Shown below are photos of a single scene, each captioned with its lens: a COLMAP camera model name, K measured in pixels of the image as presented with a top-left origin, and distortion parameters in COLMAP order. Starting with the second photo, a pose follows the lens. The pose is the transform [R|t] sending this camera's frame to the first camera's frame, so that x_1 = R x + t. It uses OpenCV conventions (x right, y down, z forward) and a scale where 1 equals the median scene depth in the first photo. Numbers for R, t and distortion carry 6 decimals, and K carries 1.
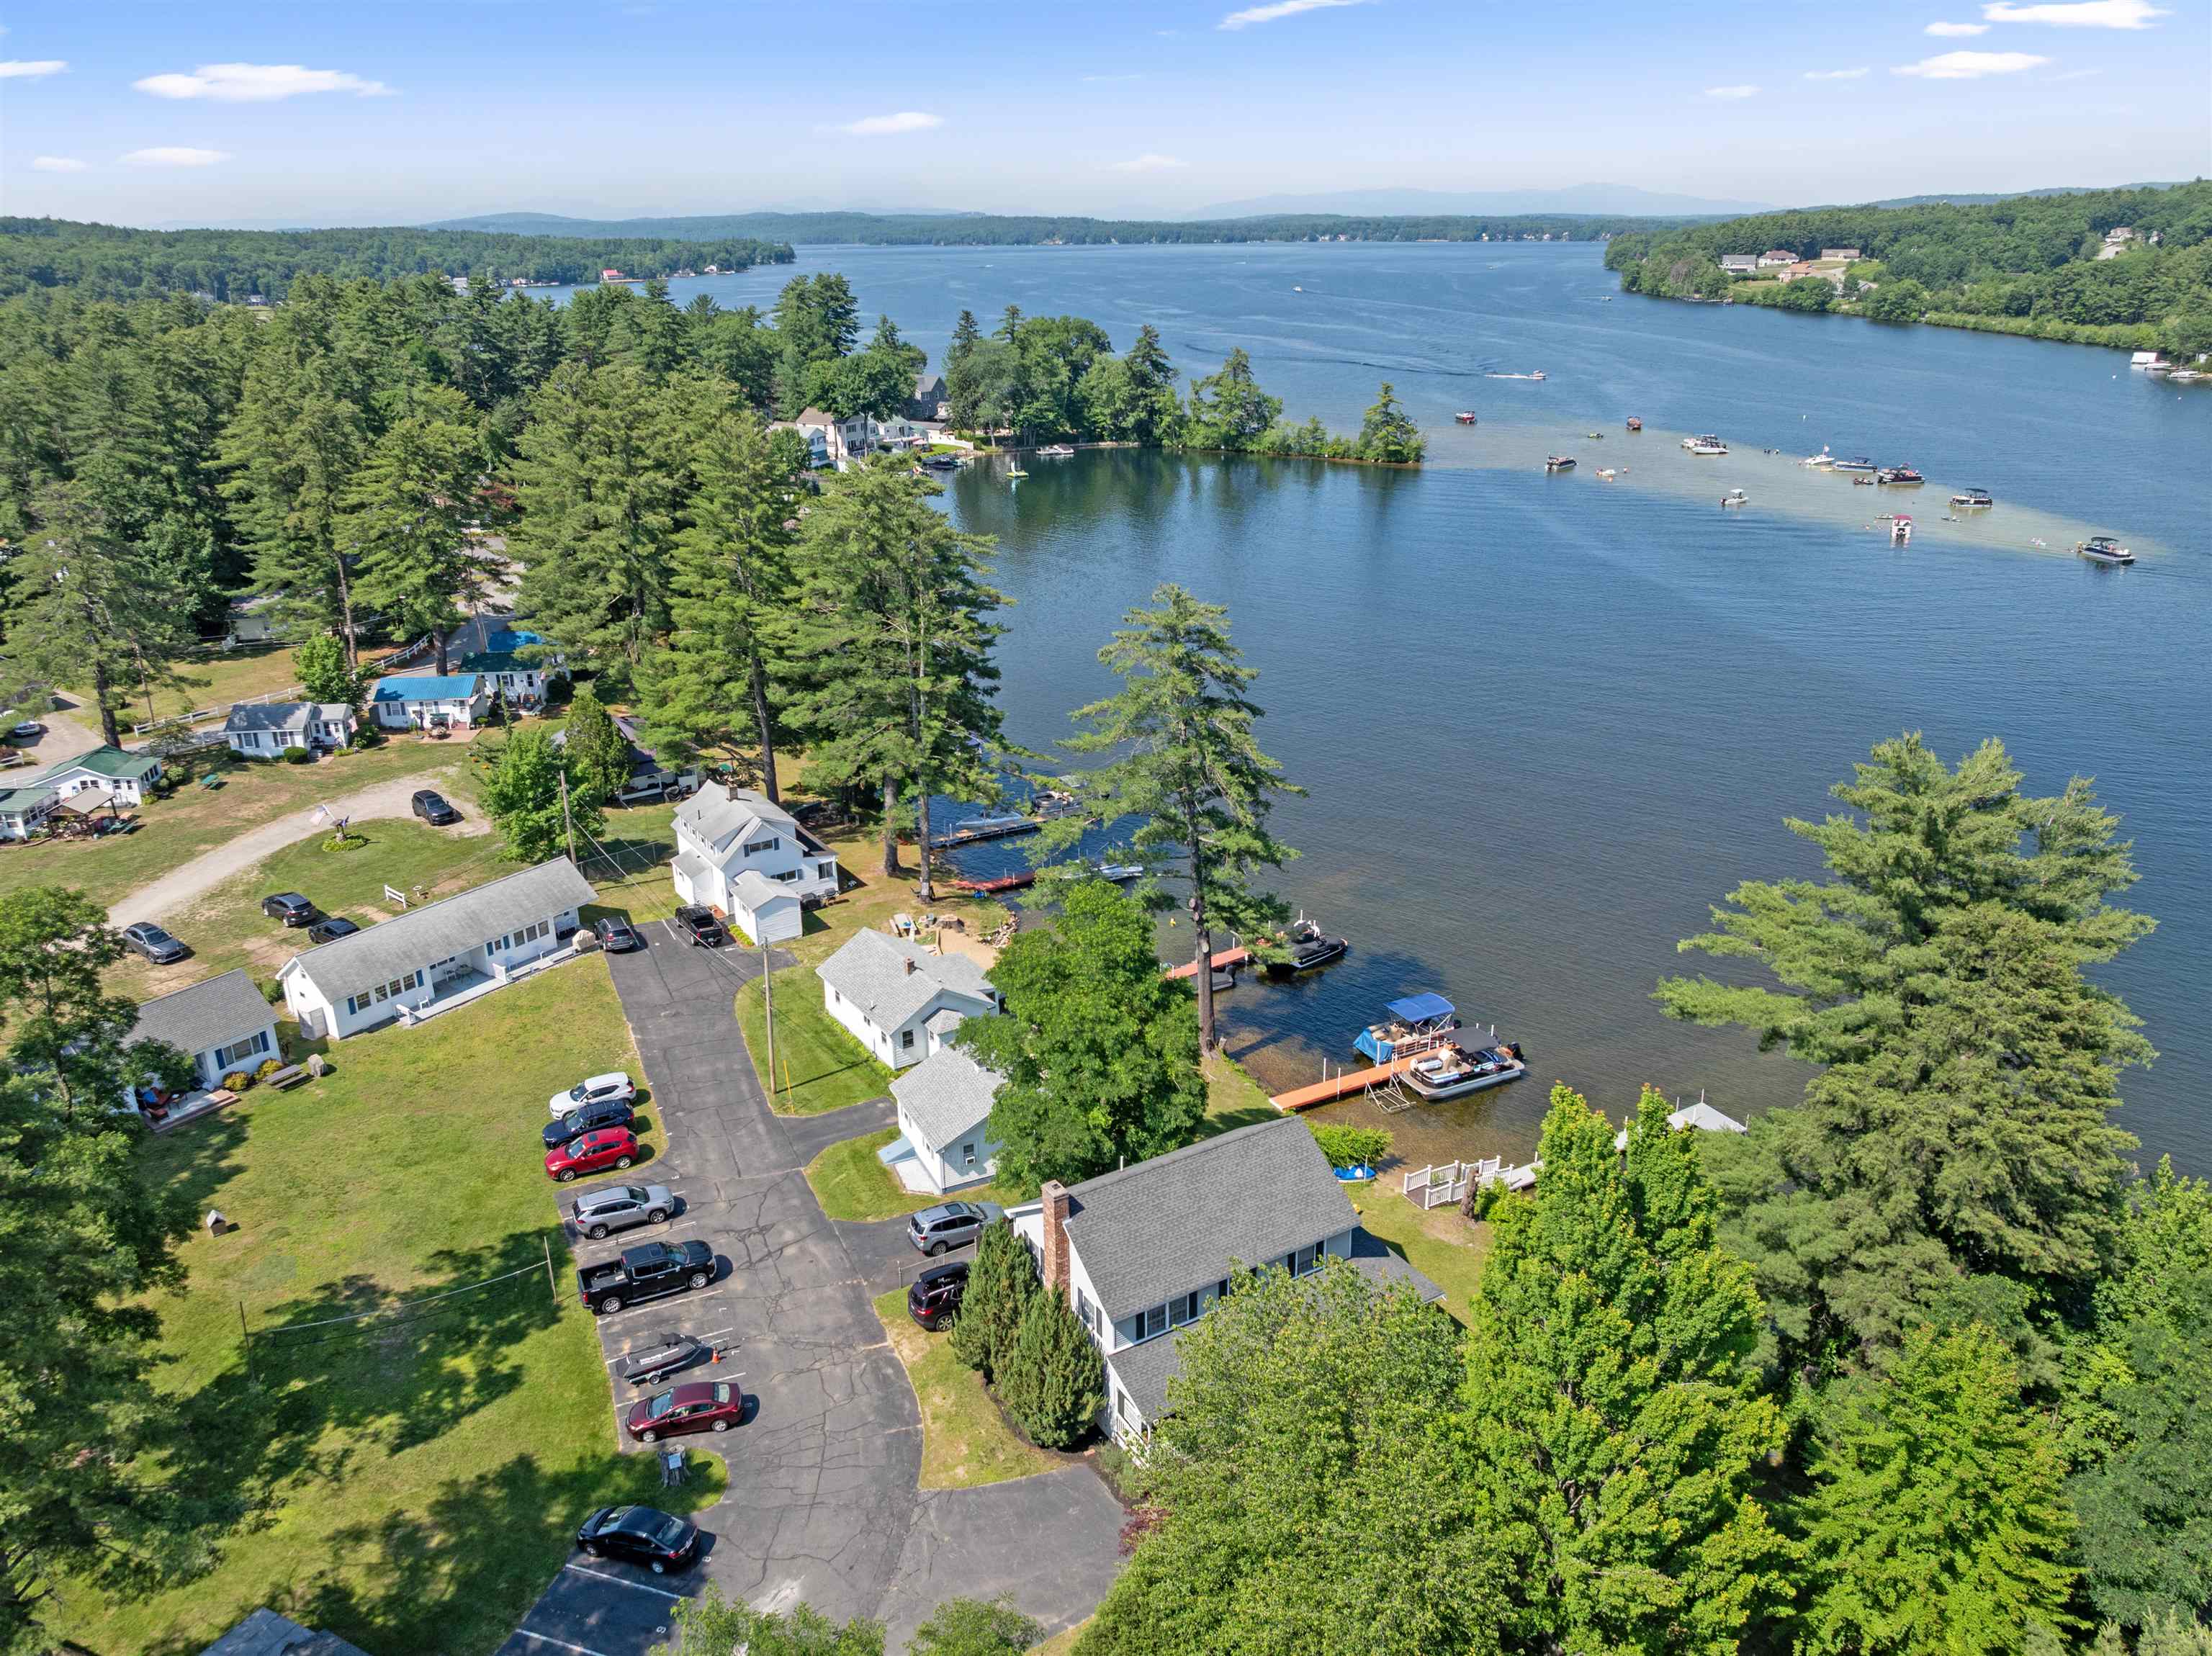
lens RADIAL K [[1577.5, 0, 1101.1], [0, 1577.5, 825.9], [0, 0, 1]] dist [-0.046092, 0.013186]
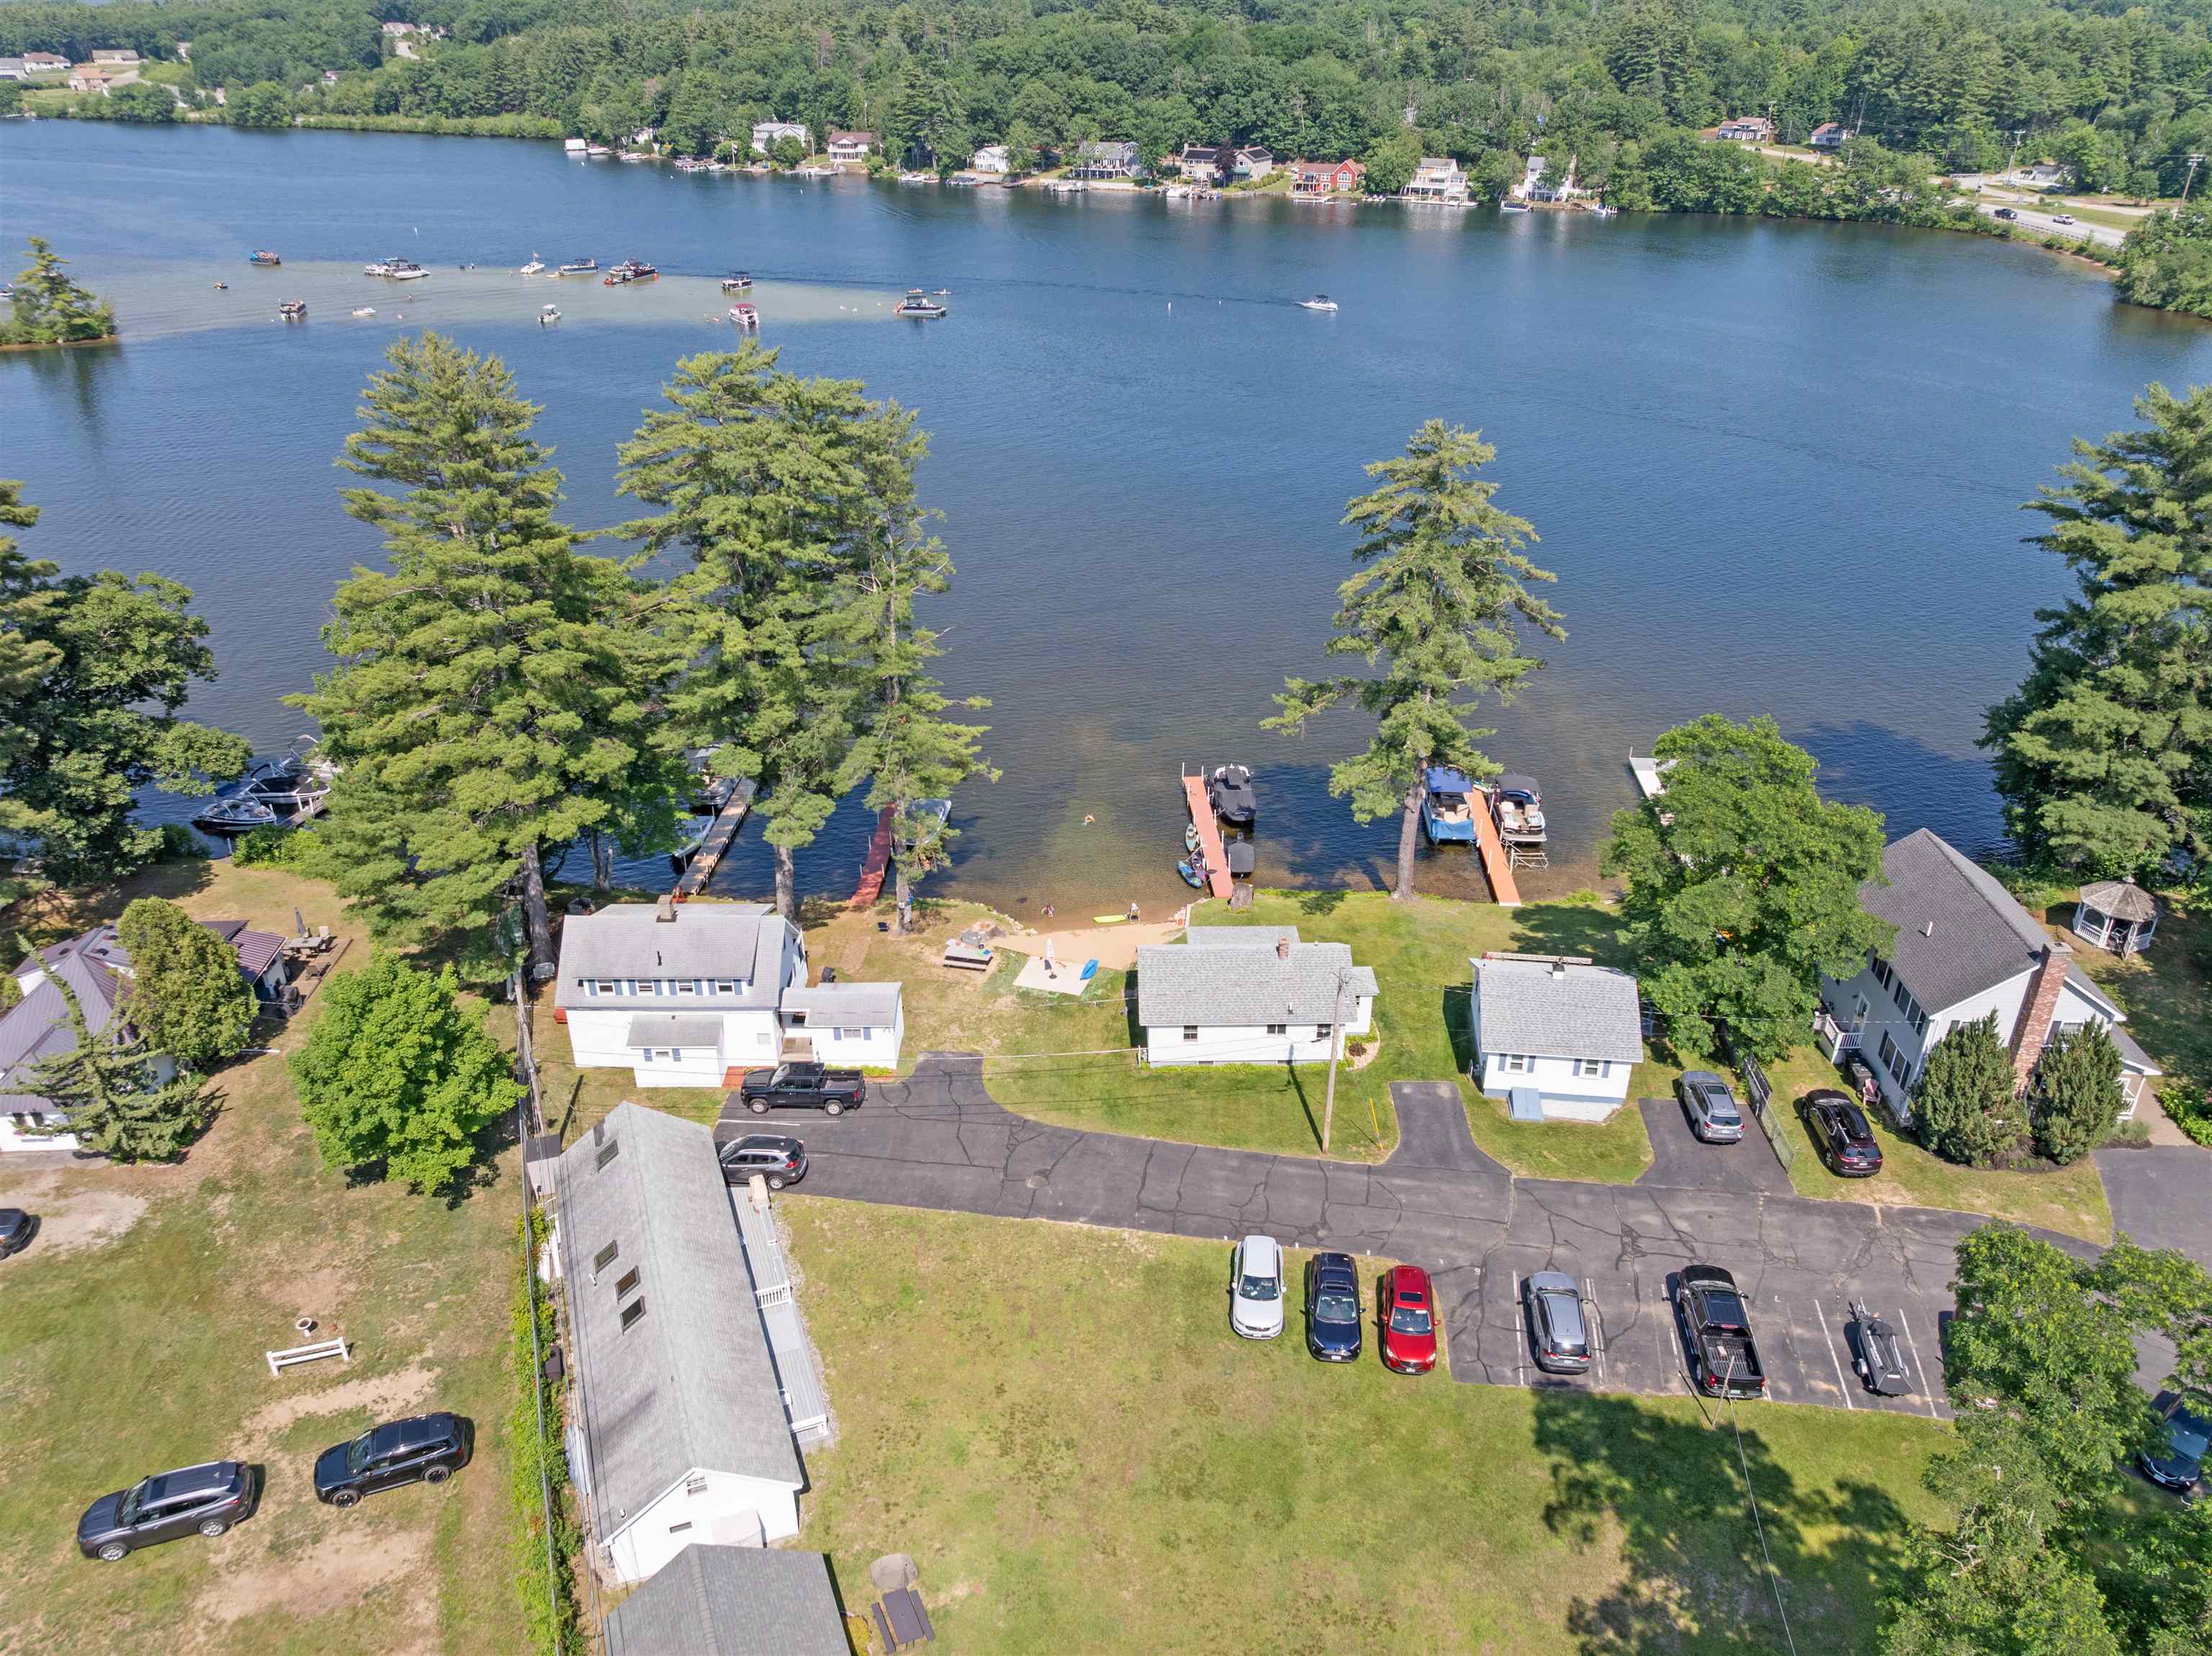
lens RADIAL K [[1553.2, 0, 1112.1], [0, 1553.2, 834.6], [0, 0, 1]] dist [-0.070758, 0.045699]
pose [[0.535879, -0.387498, 0.750119, -0.191719], [0.292613, 0.918631, 0.265508, -0.052321], [-0.791966, 0.077214, 0.605662, 0.147049]]
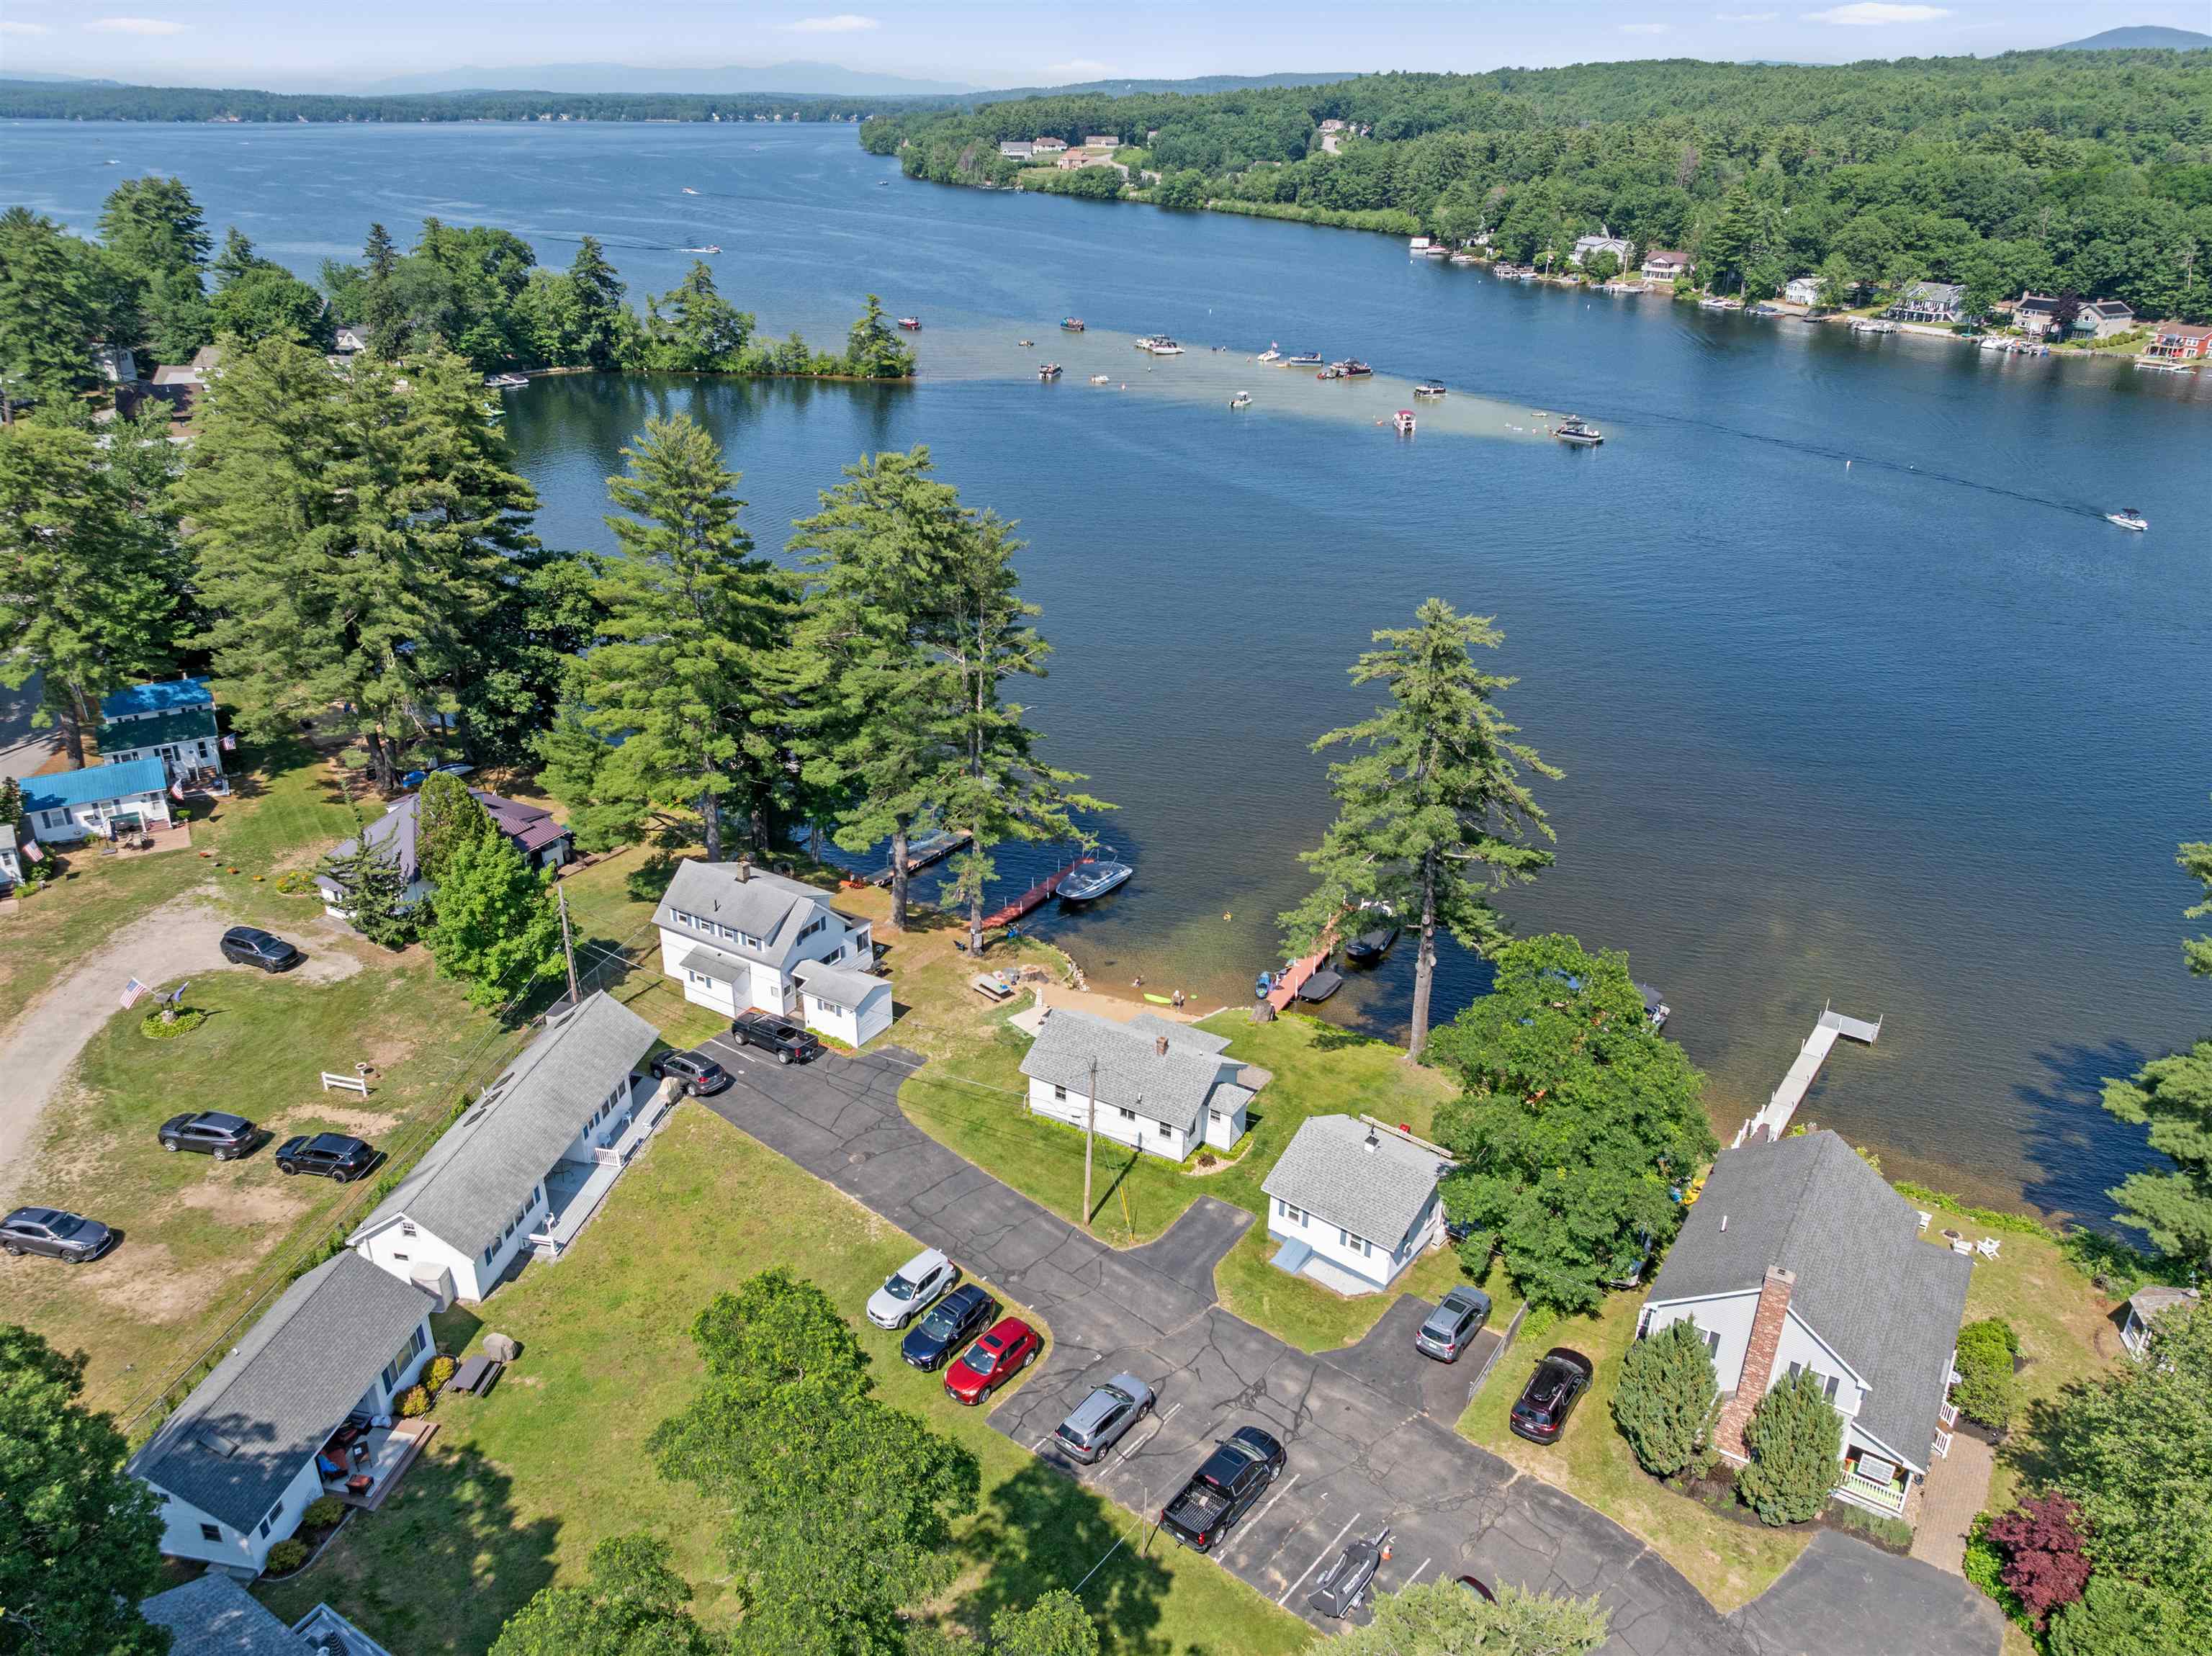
lens RADIAL K [[1577.5, 0, 1101.1], [0, 1577.5, 825.9], [0, 0, 1]] dist [-0.046092, 0.013186]
pose [[0.899908, -0.159516, 0.405857, -0.126161], [0.132018, 0.986677, 0.095075, -0.031355], [-0.415616, -0.031978, 0.908978, 0.052081]]
